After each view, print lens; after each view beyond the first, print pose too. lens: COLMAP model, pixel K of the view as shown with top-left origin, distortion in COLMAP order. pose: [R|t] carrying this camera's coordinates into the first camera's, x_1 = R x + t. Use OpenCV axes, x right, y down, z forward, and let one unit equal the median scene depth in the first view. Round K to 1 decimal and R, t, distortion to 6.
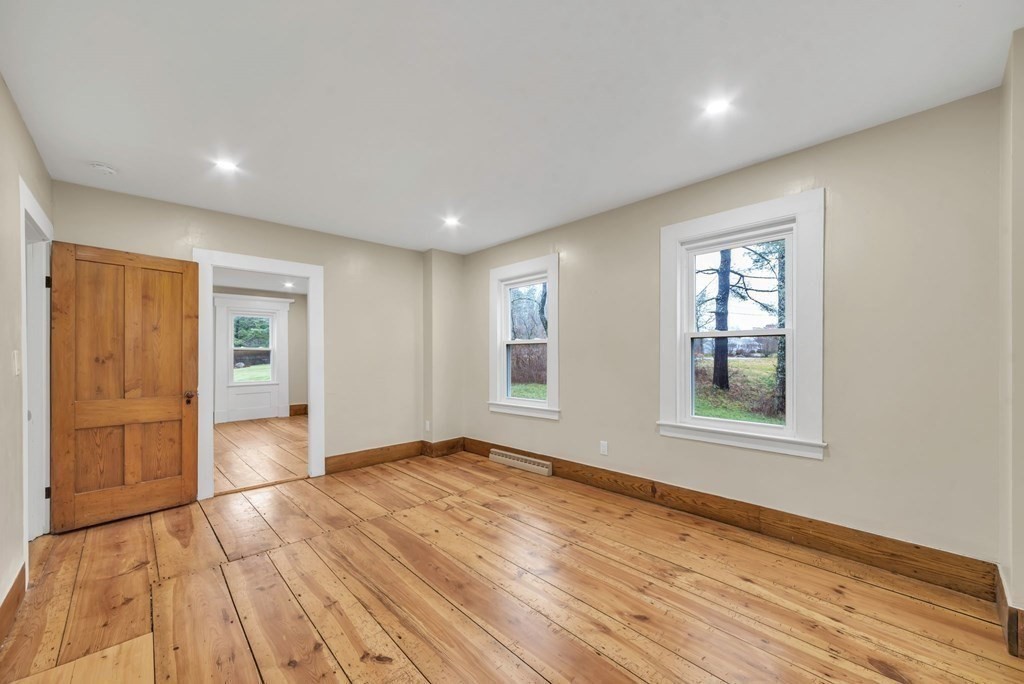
lens RADIAL K [[402.7, 0, 512.1], [0, 402.7, 353.1], [0, 0, 1]] dist [0.000769, -0.000170]
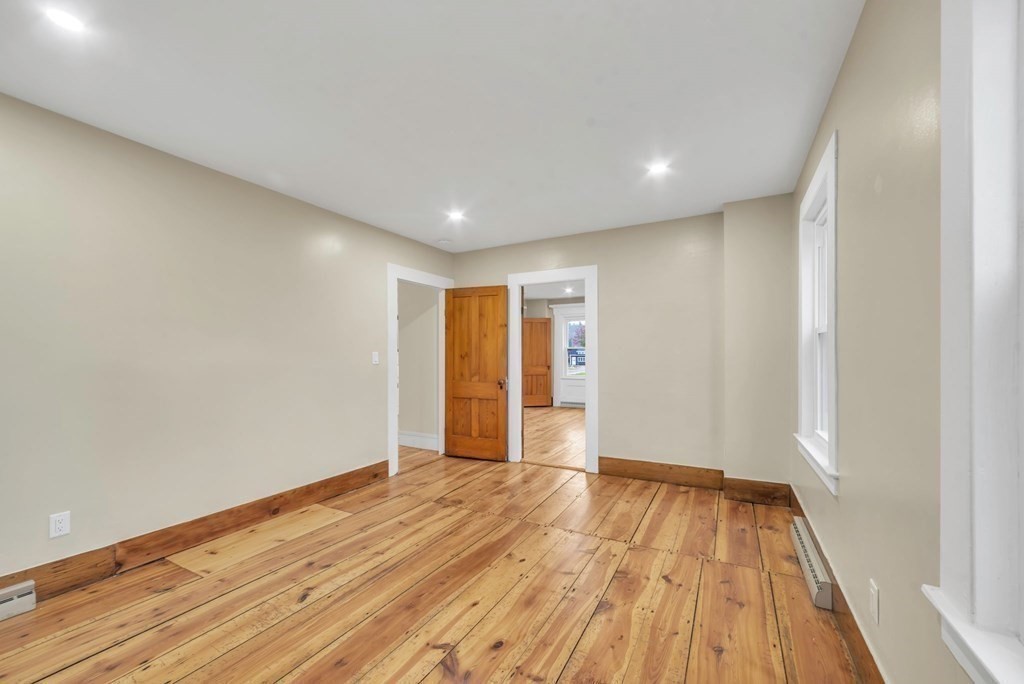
lens RADIAL K [[402.7, 0, 509.1], [0, 402.7, 355.1], [0, 0, 1]] dist [0.000769, -0.000170]
pose [[0.311326, 0.006553, -0.950281, 0.535824], [0.003061, 0.999964, 0.007898, -0.001659], [0.950298, -0.005368, 0.311295, 0.615683]]
